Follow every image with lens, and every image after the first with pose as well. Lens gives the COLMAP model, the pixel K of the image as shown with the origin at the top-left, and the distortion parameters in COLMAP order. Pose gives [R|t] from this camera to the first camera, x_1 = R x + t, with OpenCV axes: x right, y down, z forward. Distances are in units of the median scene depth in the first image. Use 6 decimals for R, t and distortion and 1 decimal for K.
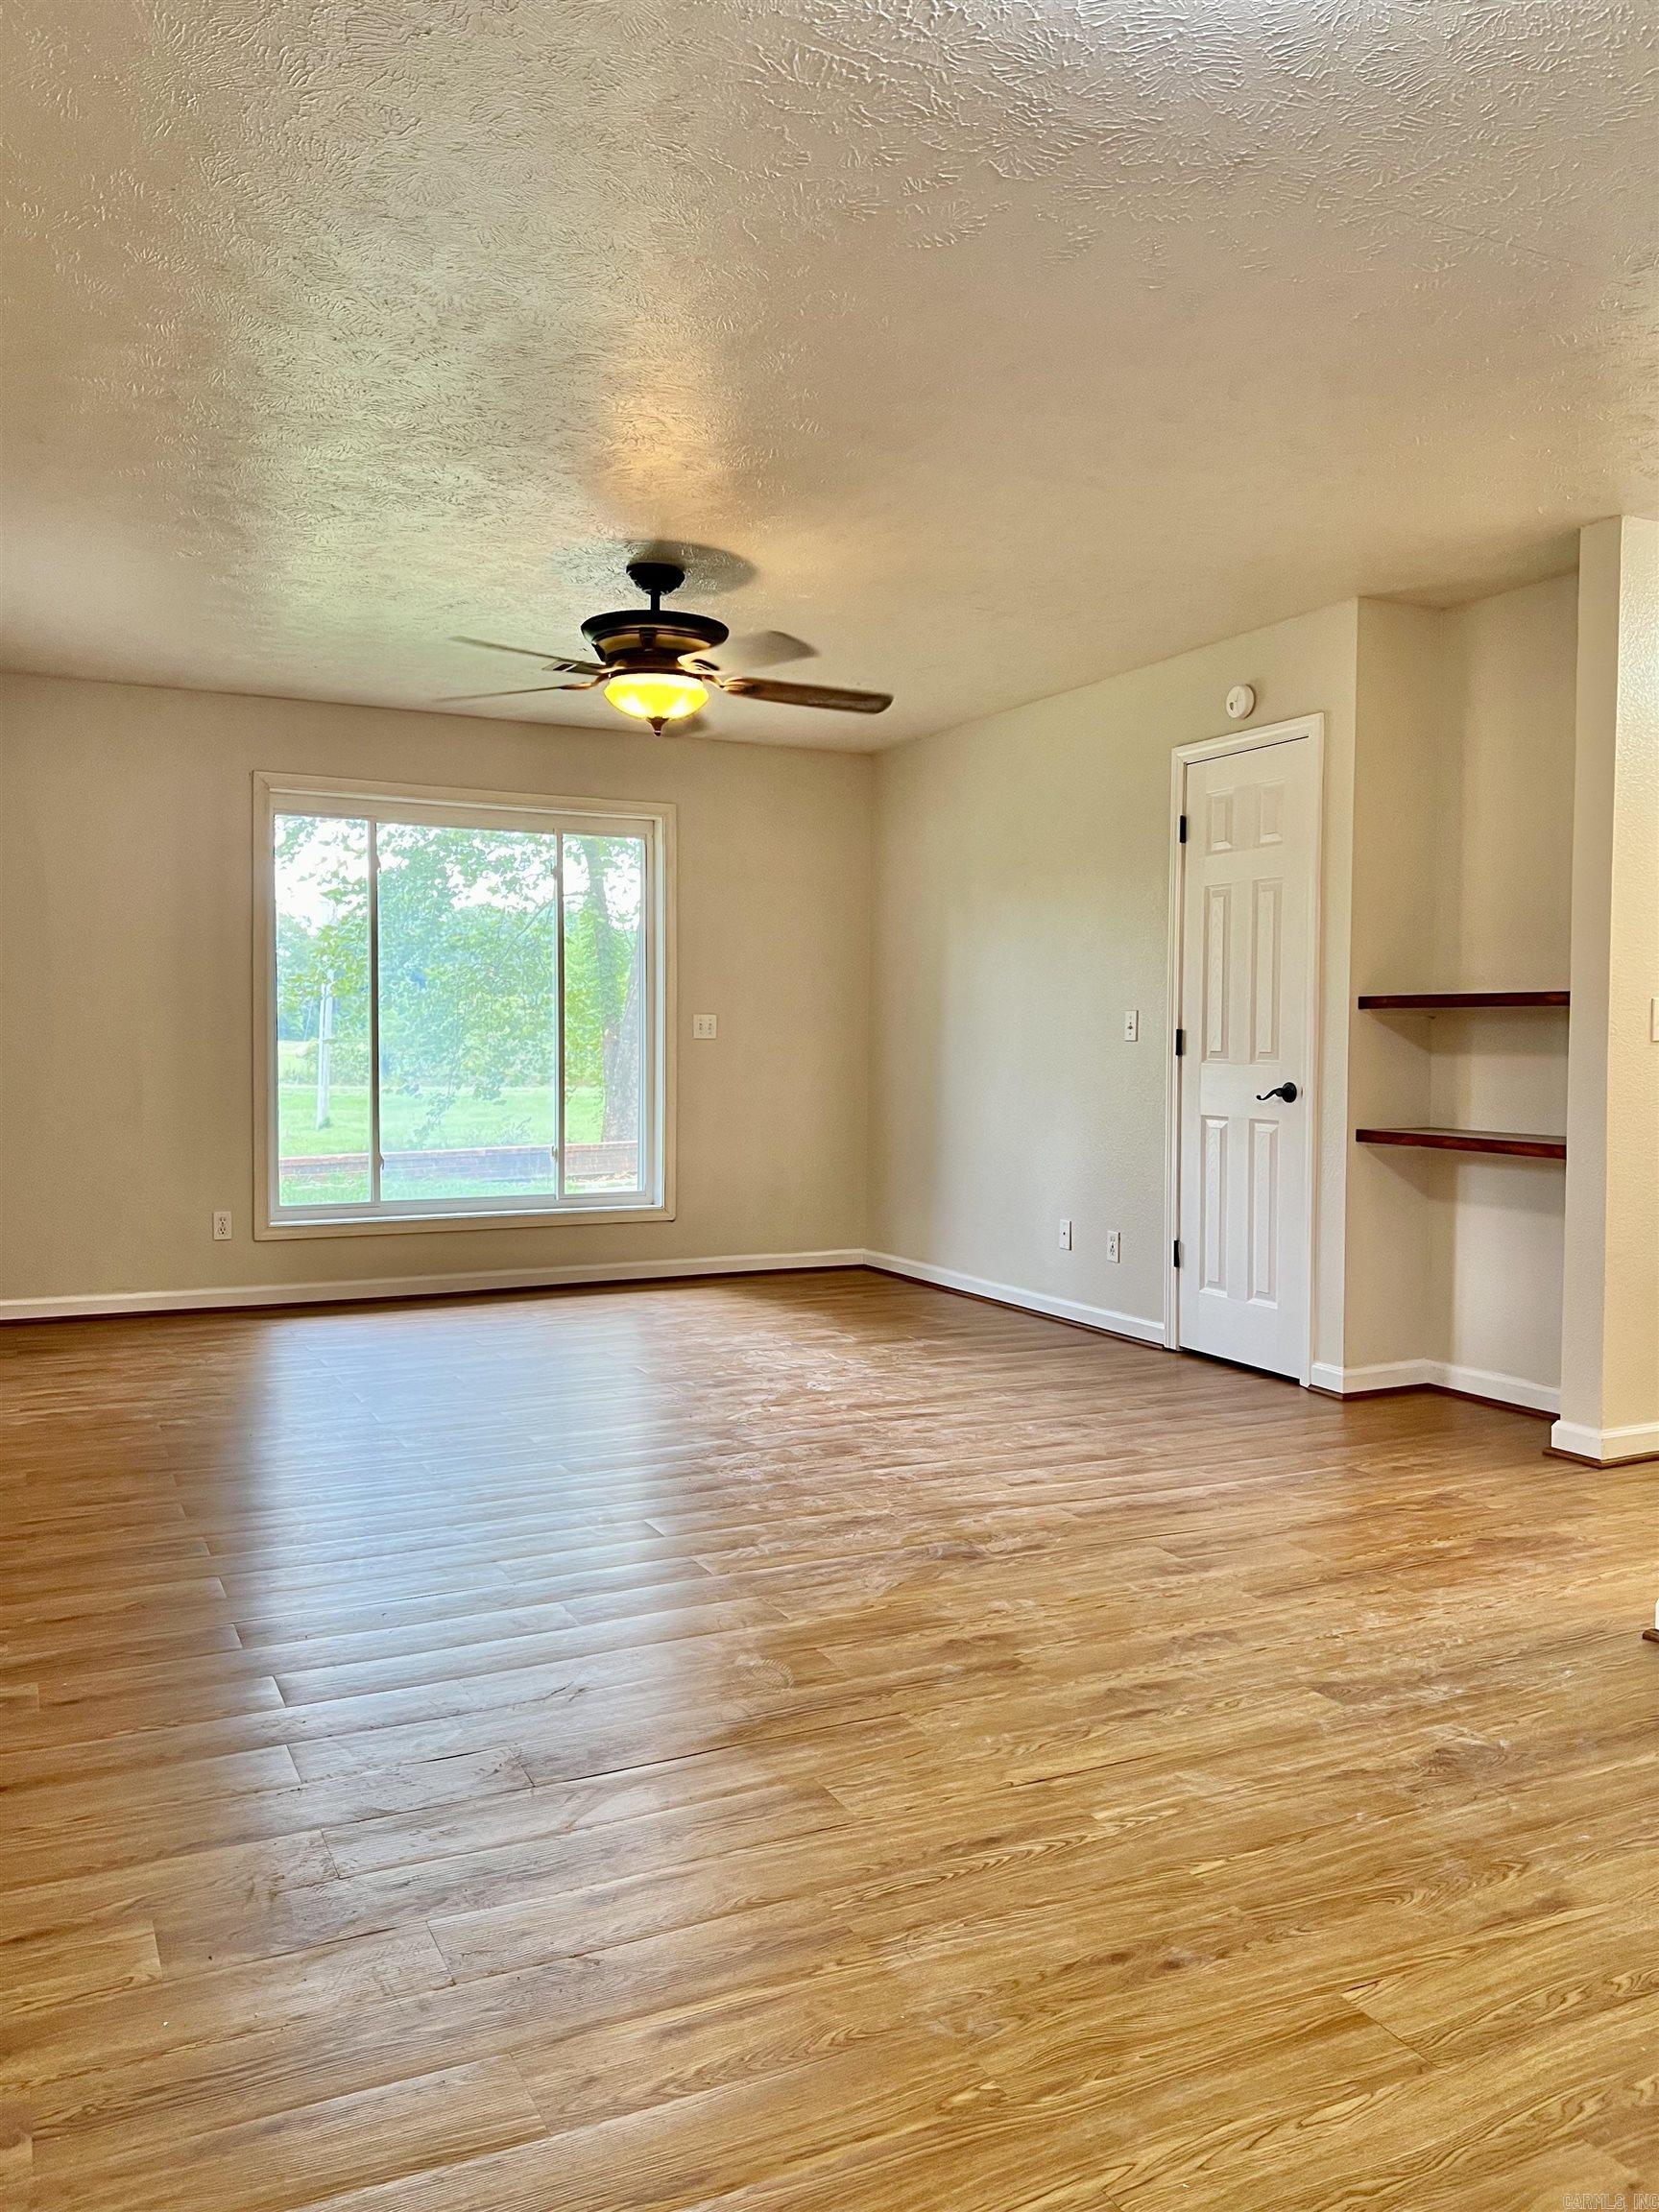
lens RADIAL K [[1665.9, 0, 829.5], [0, 1665.9, 1106.0], [0, 0, 1]] dist [0.049737, -0.056399]
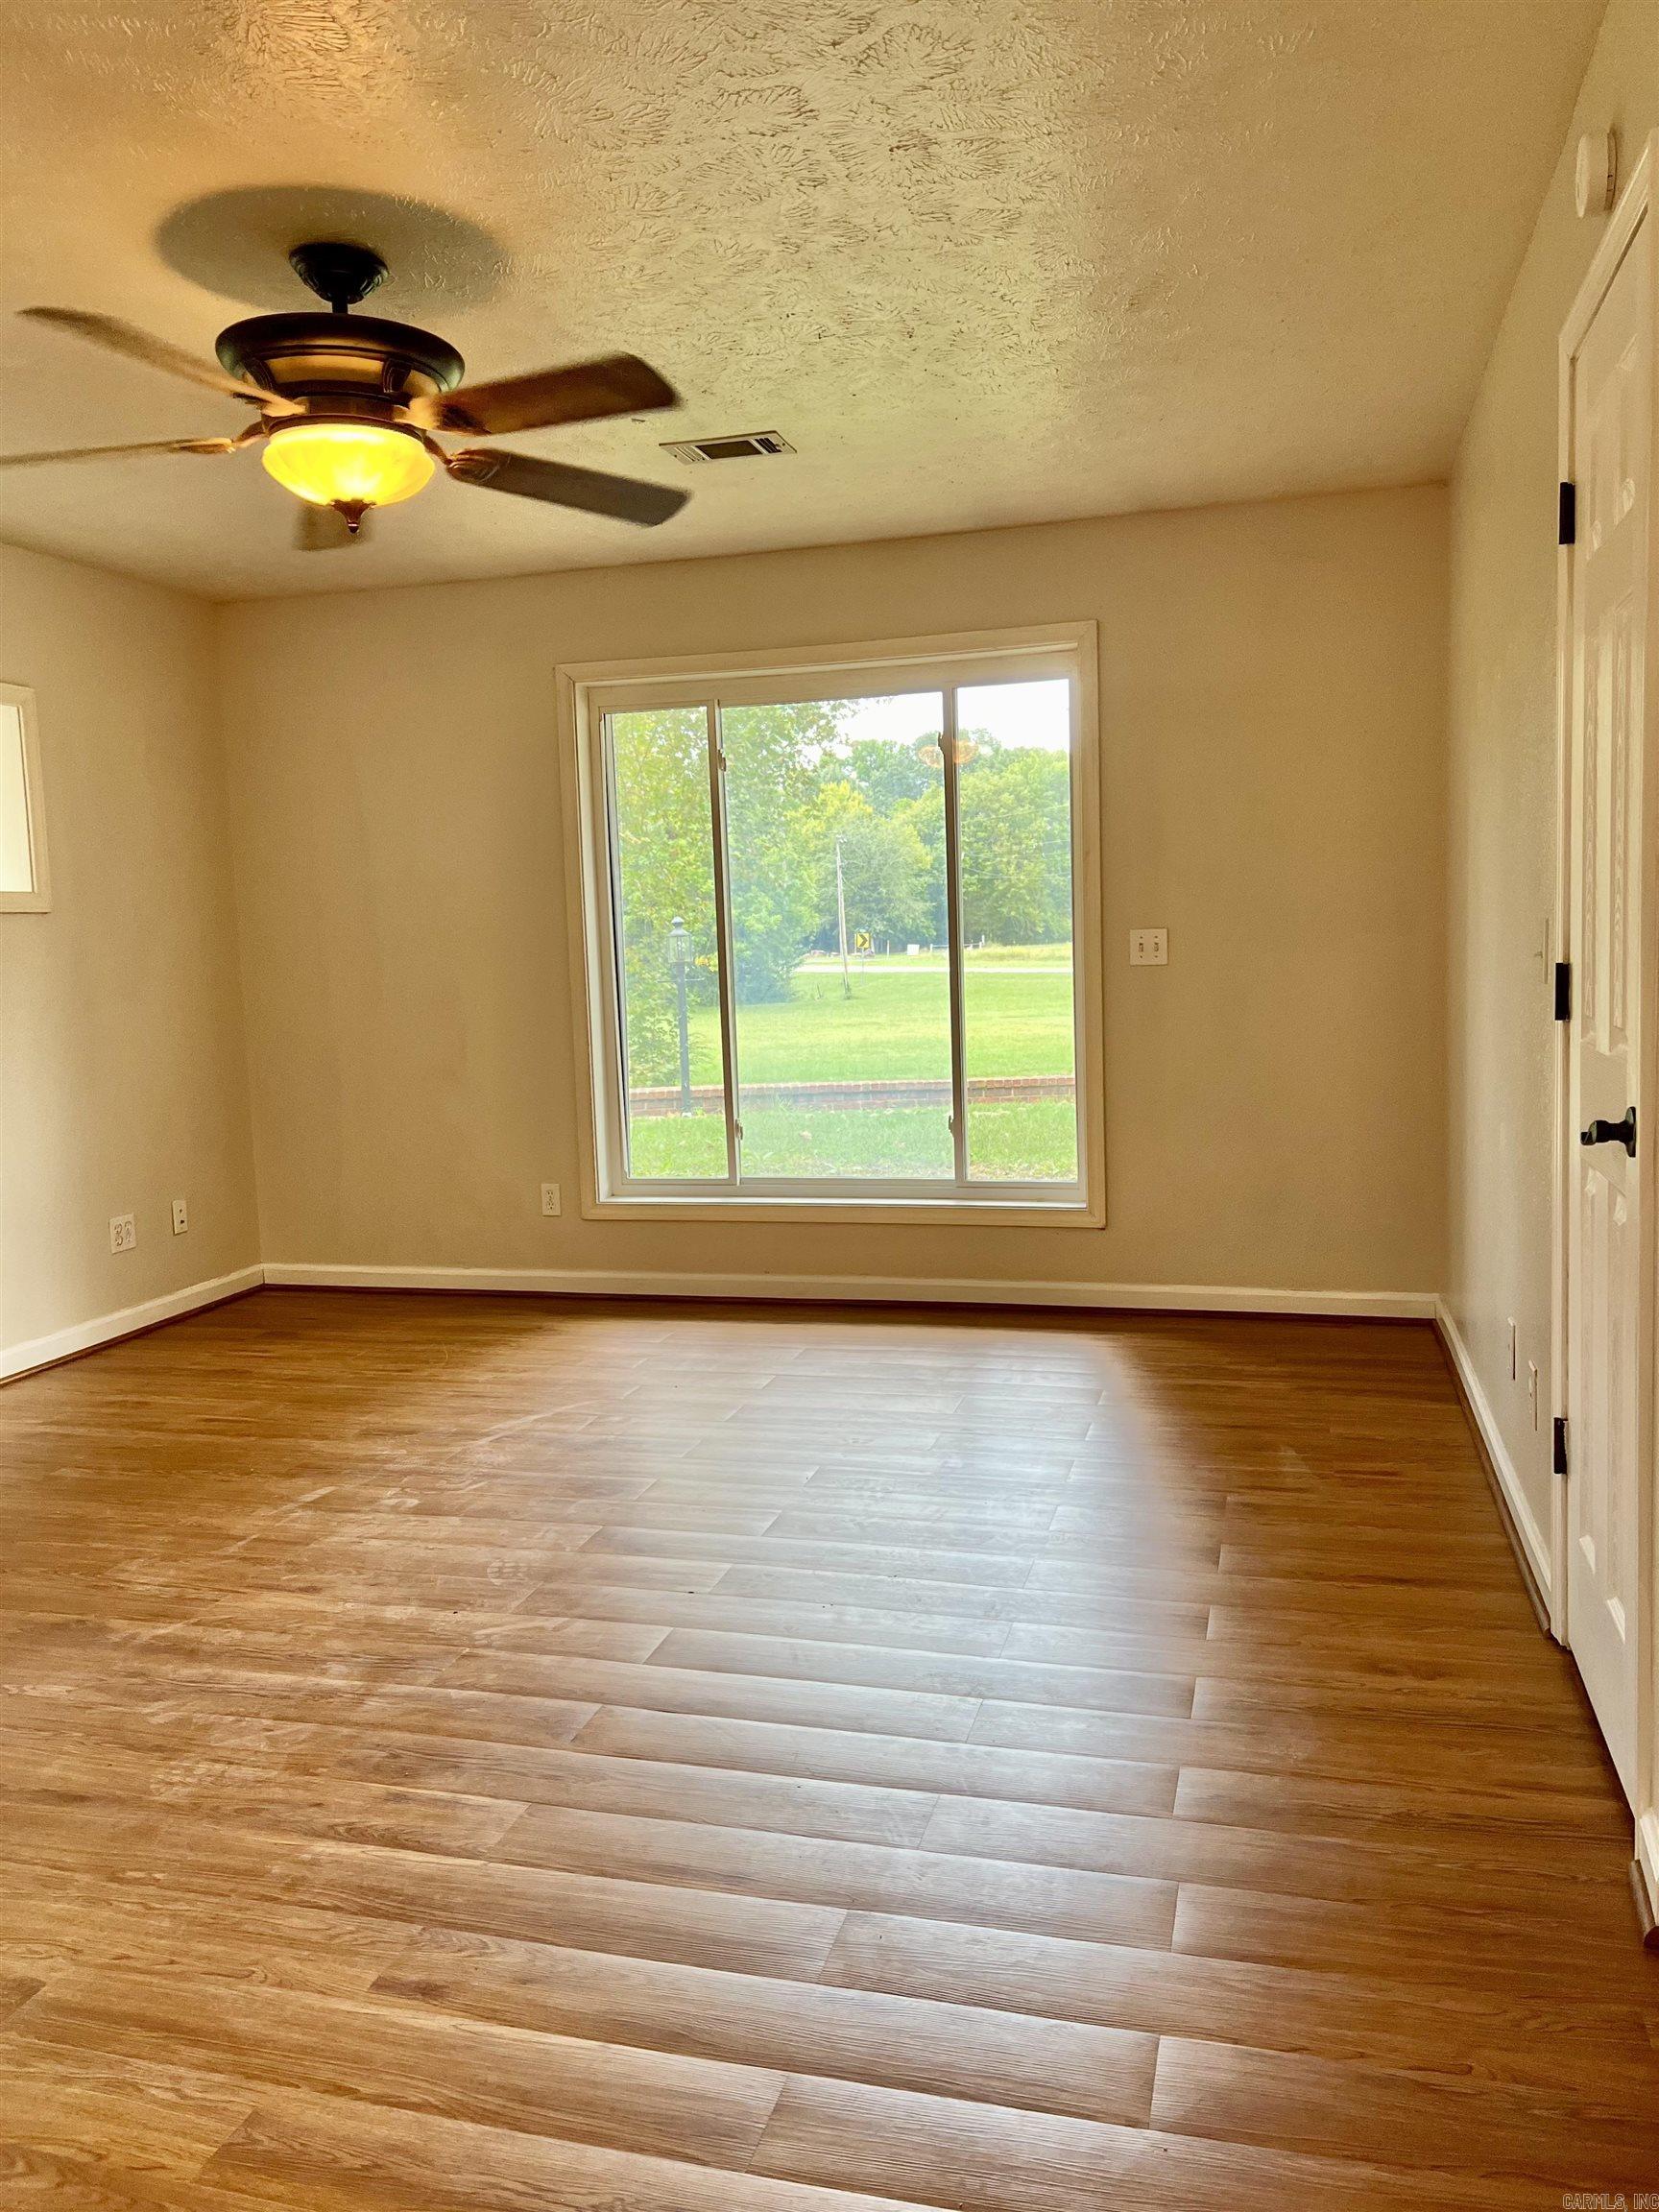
lens RADIAL K [[1665.9, 0, 829.5], [0, 1665.9, 1106.0], [0, 0, 1]] dist [0.049737, -0.056399]
pose [[0.739595, 0.039313, -0.671903, 0.444693], [0.010061, 0.997535, 0.069440, -0.049204], [0.672977, -0.058117, 0.737377, 0.635169]]
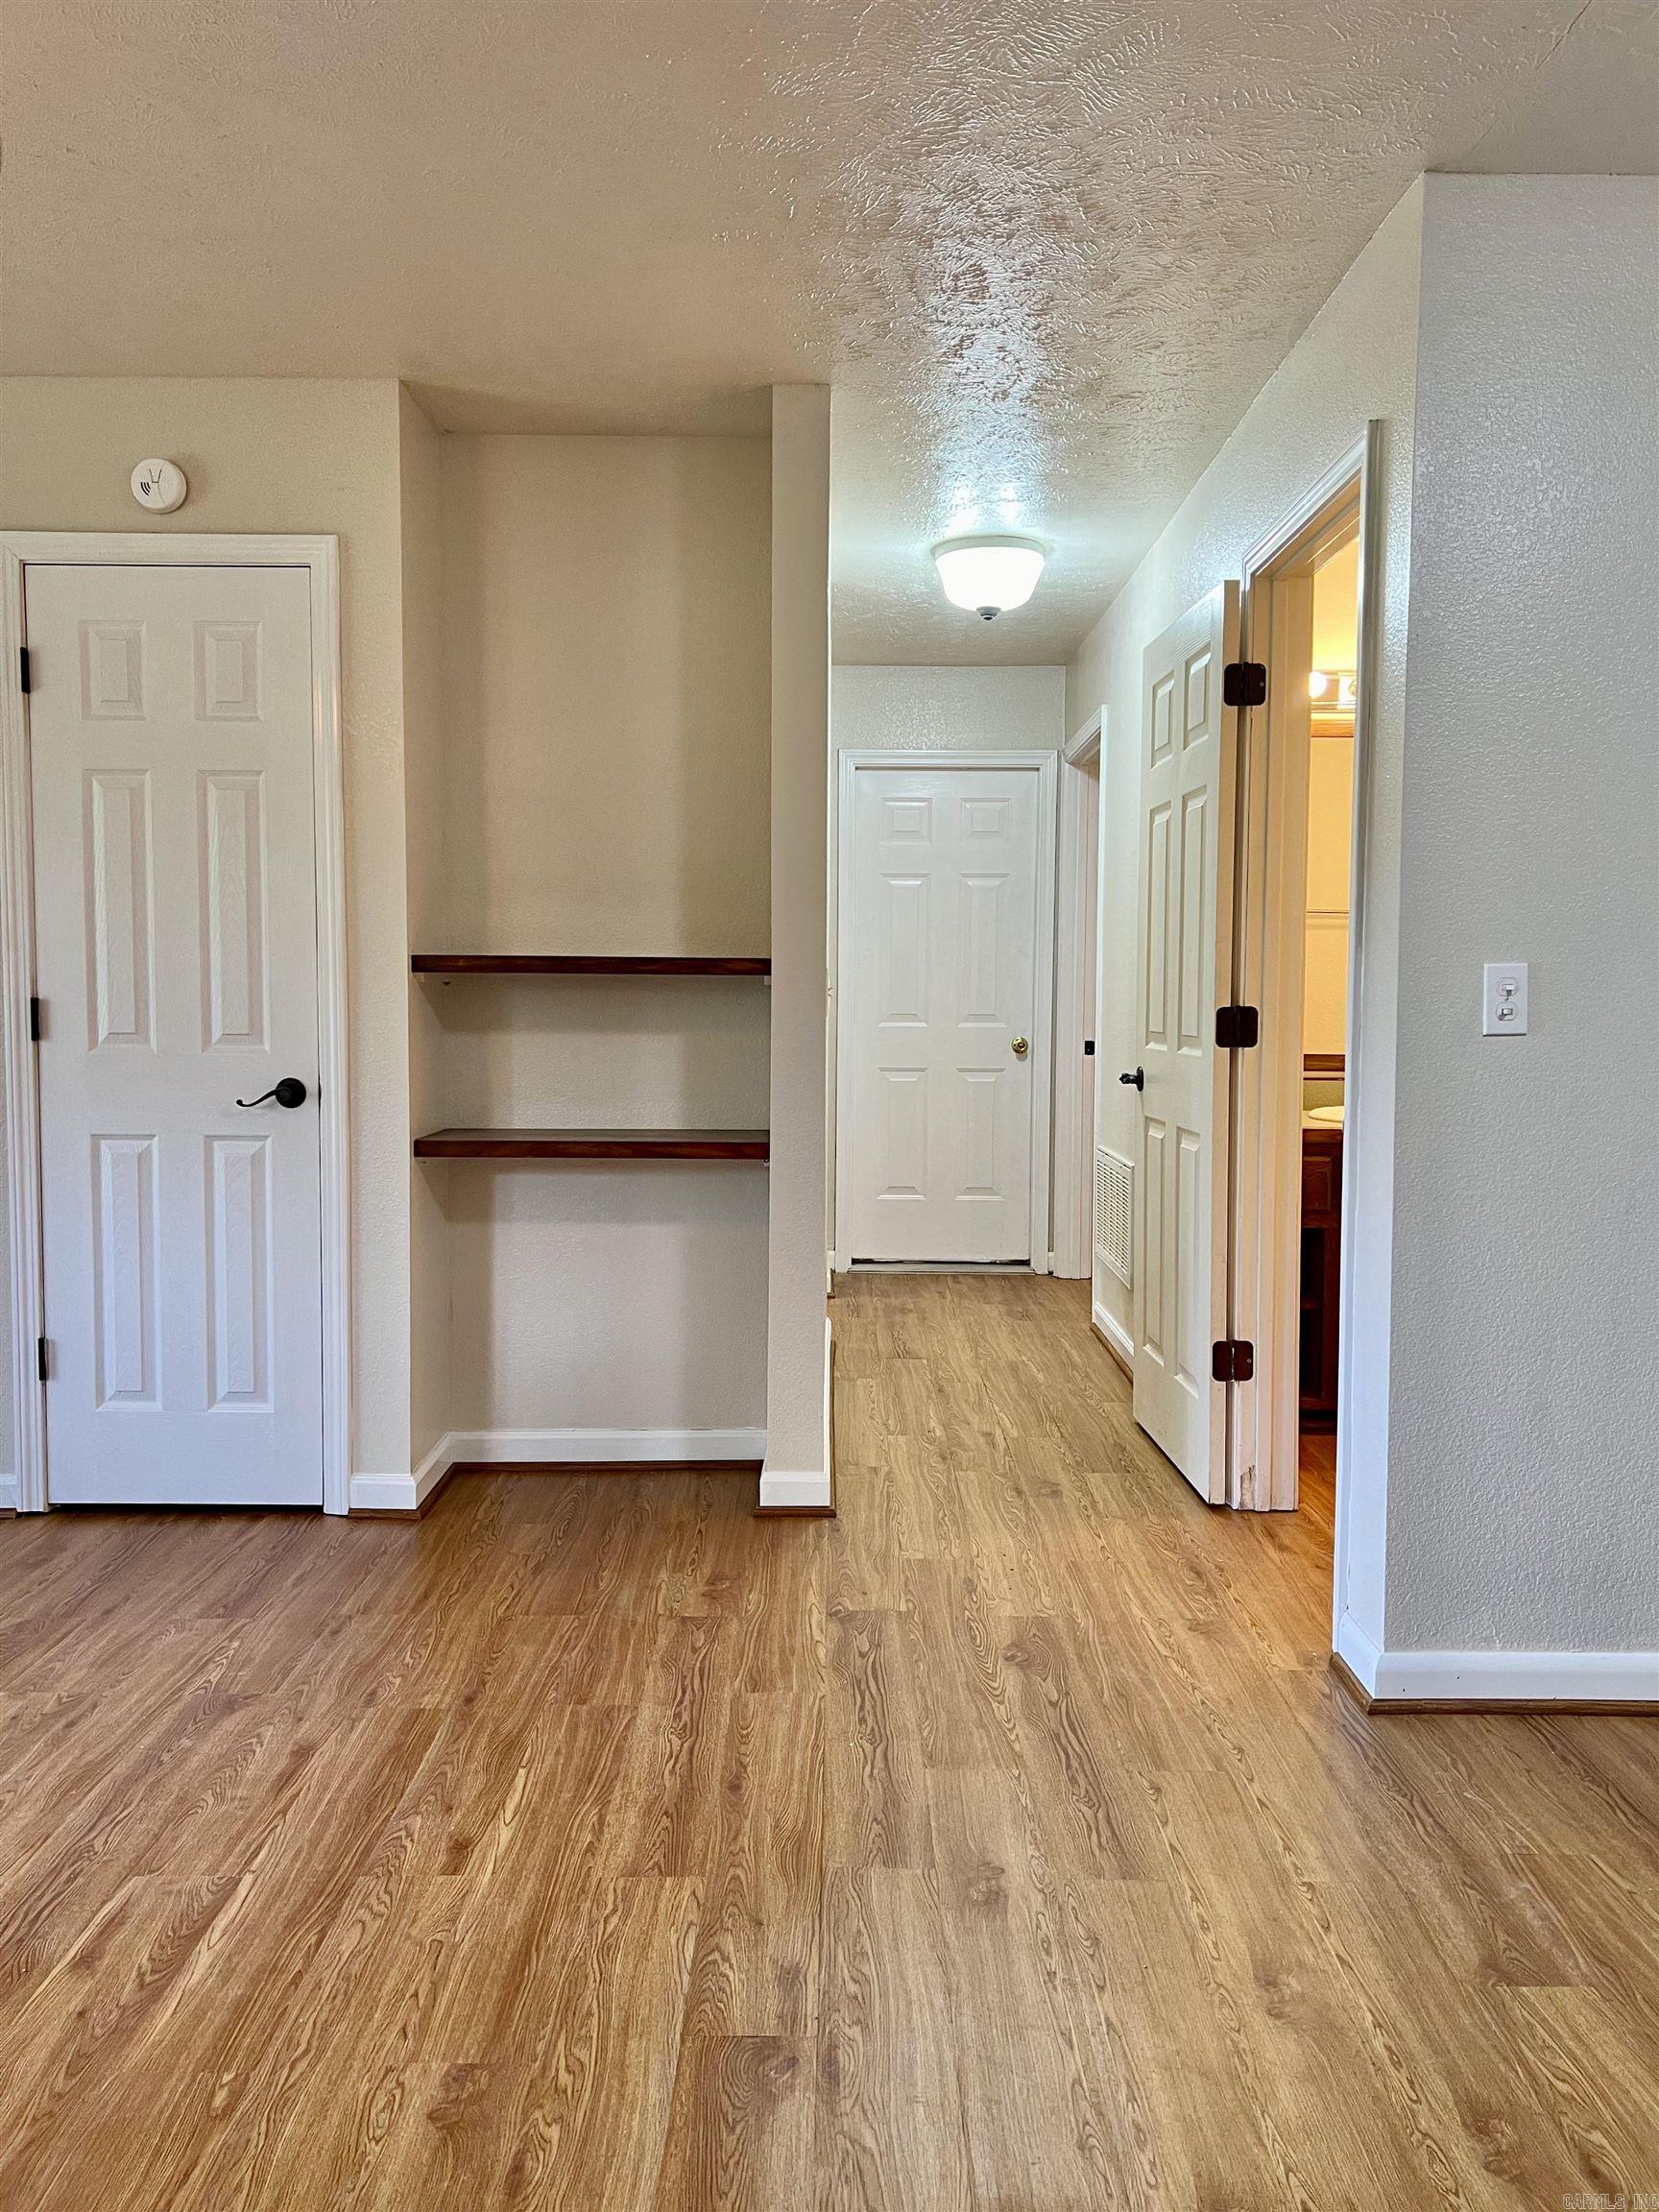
lens RADIAL K [[1665.9, 0, 829.5], [0, 1665.9, 1106.0], [0, 0, 1]] dist [0.049737, -0.056399]
pose [[0.449562, -0.067774, 0.890674, -0.256974], [0.034607, 0.997690, 0.058450, -0.038882], [-0.892578, 0.004546, 0.450869, 0.552229]]
